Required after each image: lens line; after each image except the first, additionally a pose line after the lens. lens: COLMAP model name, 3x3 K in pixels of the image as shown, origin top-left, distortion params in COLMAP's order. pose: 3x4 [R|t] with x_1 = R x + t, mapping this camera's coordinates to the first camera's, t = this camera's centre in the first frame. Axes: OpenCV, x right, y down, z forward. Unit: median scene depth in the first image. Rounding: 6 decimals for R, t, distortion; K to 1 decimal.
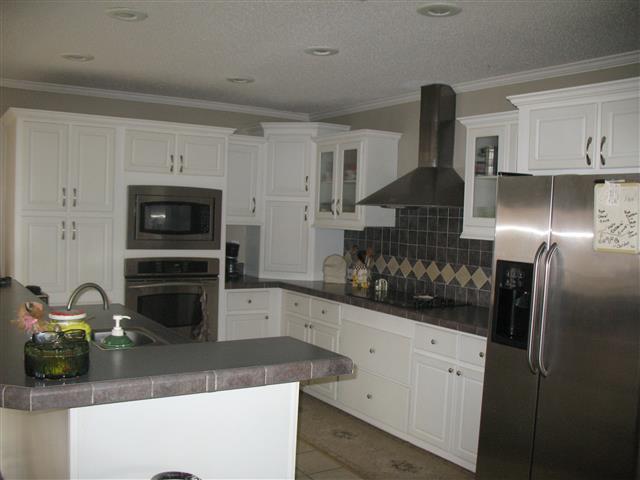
lens RADIAL K [[660.5, 0, 320.0], [0, 660.5, 240.0], [0, 0, 1]] dist [-0.179439, 0.187498]
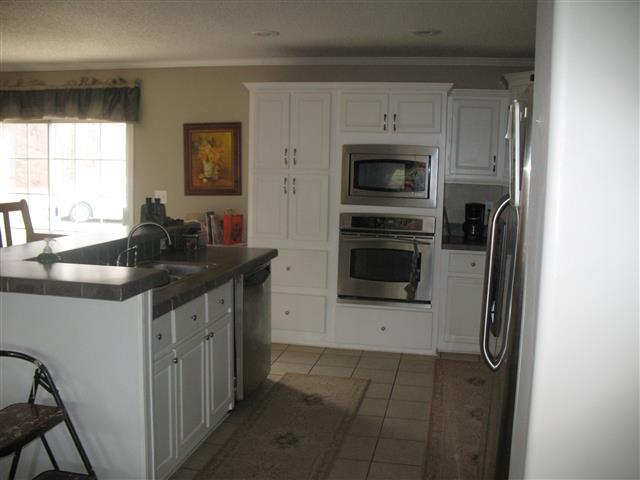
lens RADIAL K [[623.1, 0, 320.0], [0, 623.1, 240.0], [0, 0, 1]] dist [-0.184170, -0.002905]
pose [[0.717416, 0.064115, -0.693688, 0.391835], [-0.029855, 0.997671, 0.061334, 0.011140], [0.696005, -0.023292, 0.717659, 0.232207]]
